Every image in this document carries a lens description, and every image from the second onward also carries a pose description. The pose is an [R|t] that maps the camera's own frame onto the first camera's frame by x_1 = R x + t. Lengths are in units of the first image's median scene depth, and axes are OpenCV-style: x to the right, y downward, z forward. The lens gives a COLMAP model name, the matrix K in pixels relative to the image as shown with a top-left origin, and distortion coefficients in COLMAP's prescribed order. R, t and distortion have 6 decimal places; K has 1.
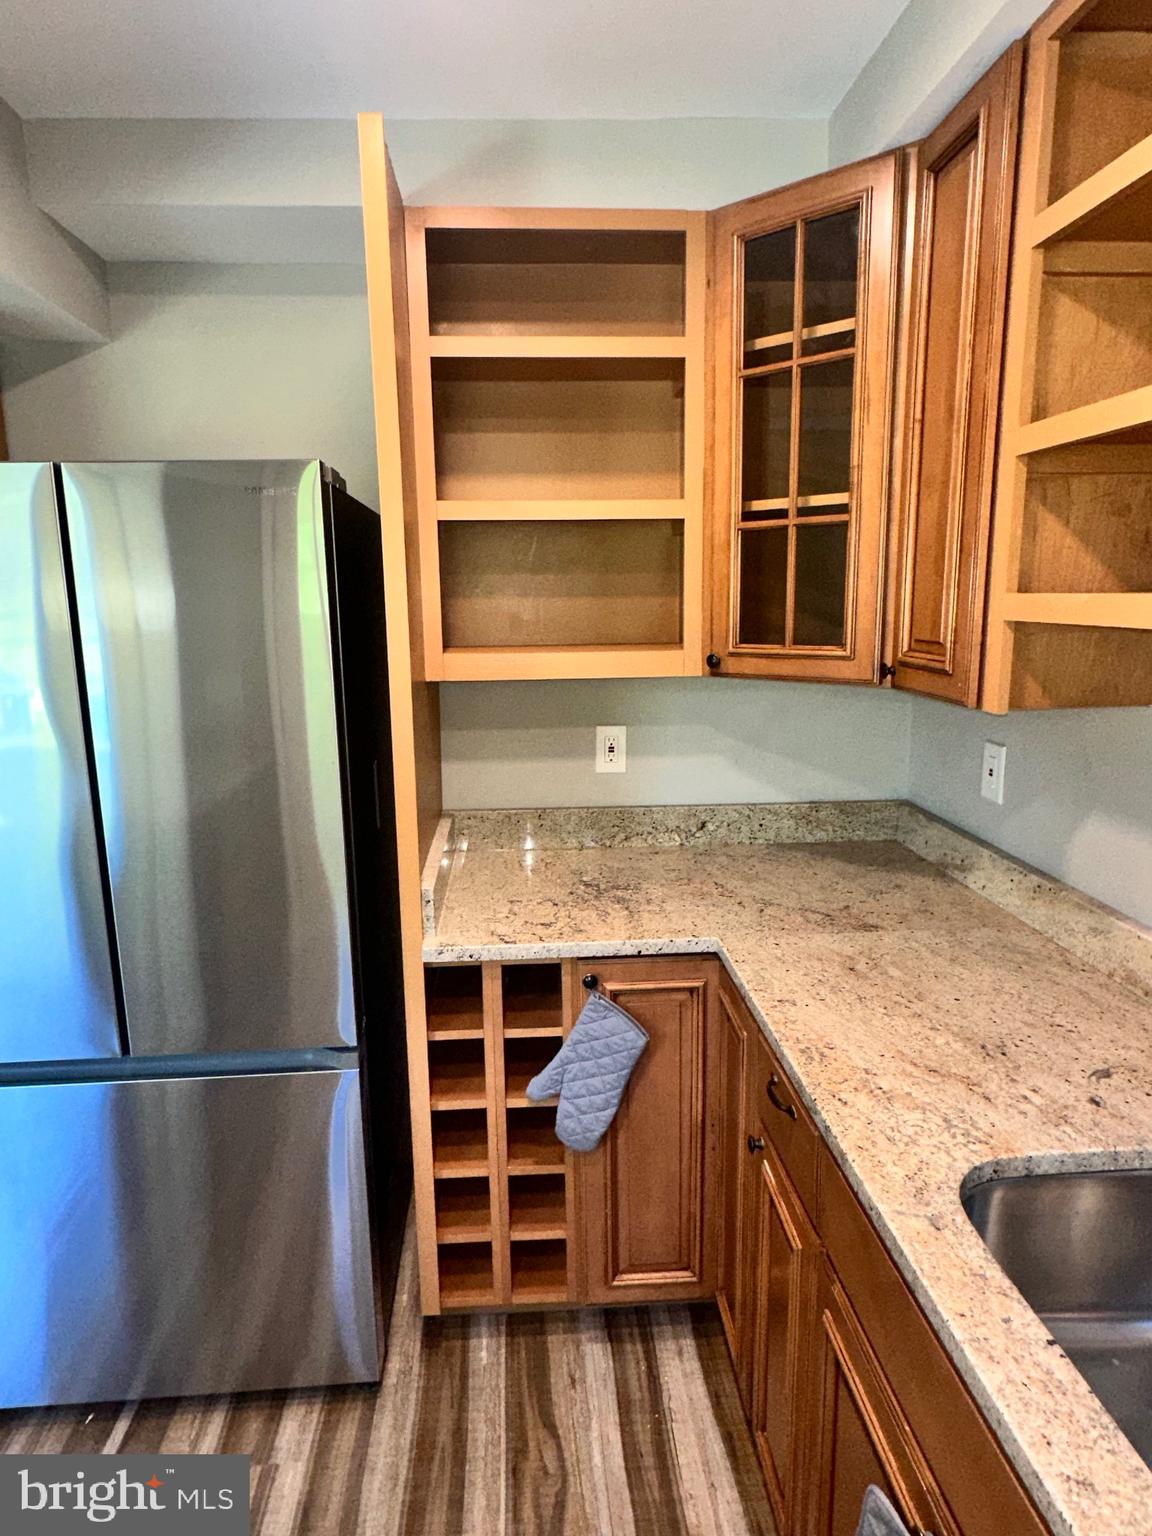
lens RADIAL K [[890.2, 0, 576.0], [0, 890.2, 768.0], [0, 0, 1]] dist [-0.000333, 0.000001]
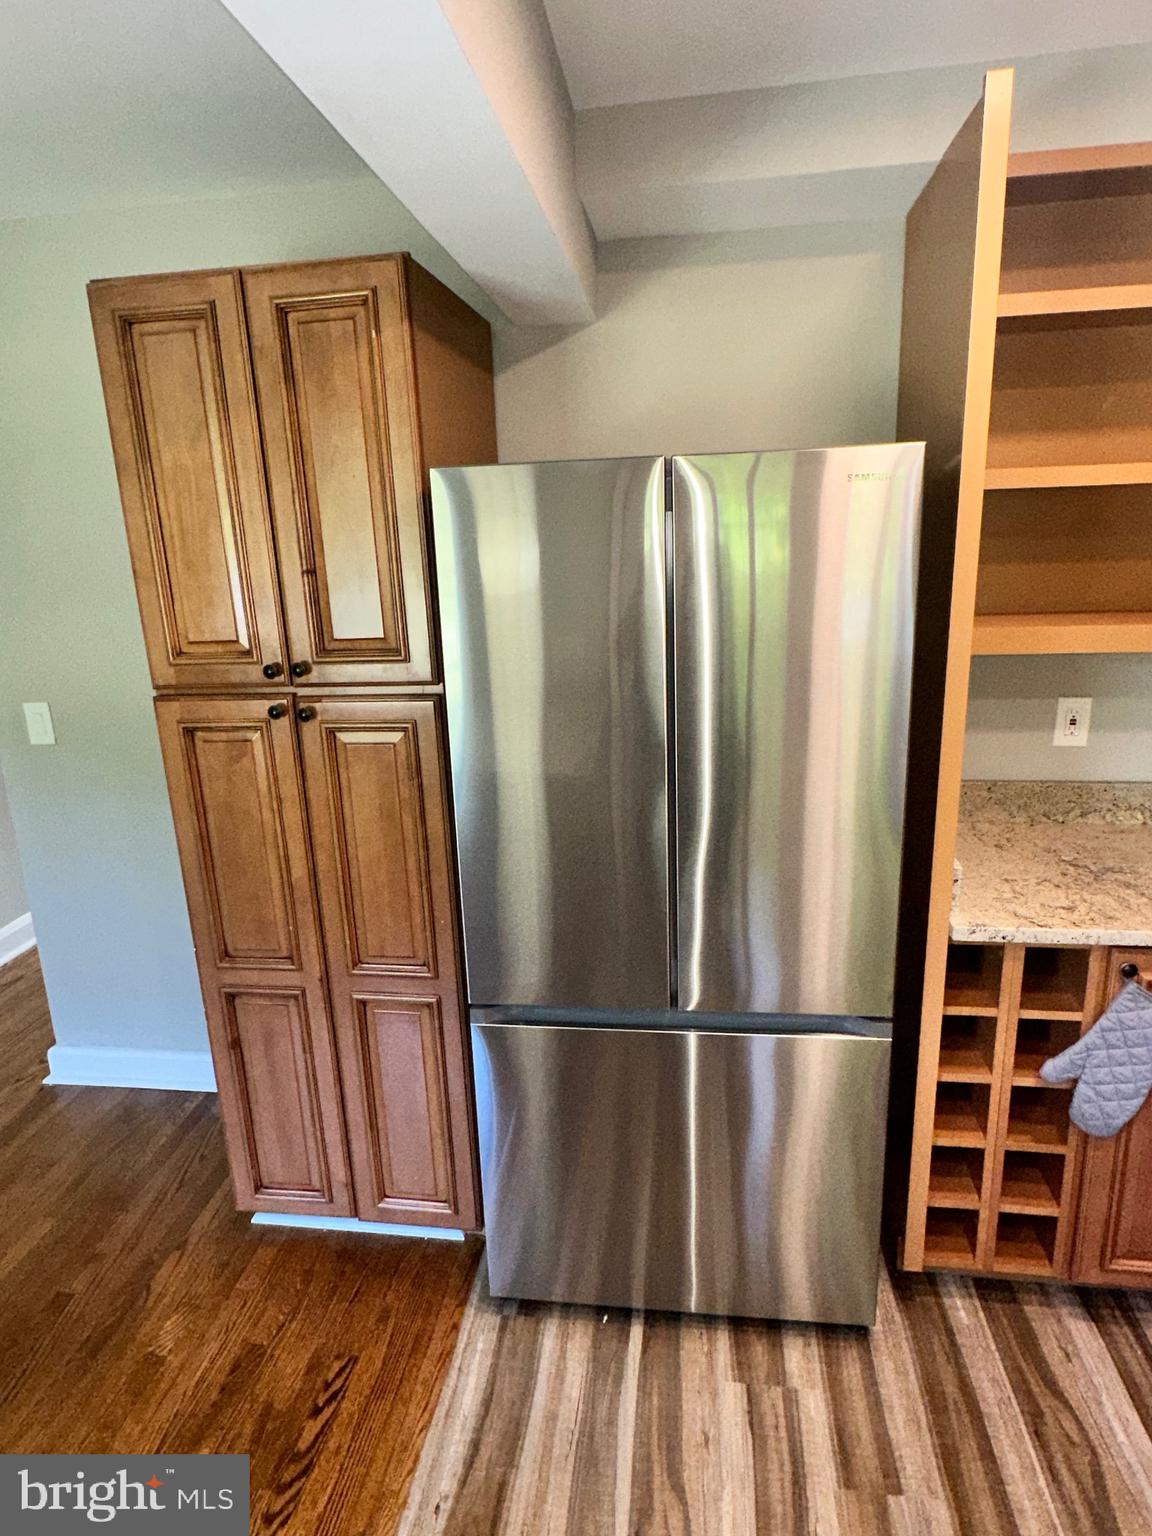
lens RADIAL K [[900.5, 0, 569.8], [0, 900.5, 759.3], [0, 0, 1]] dist [-0.000171, 0.001455]
pose [[0.981060, 0.031276, -0.191161, -0.388775], [-0.018783, 0.997588, 0.066818, -0.045195], [0.192790, -0.061961, 0.979282, -0.072004]]
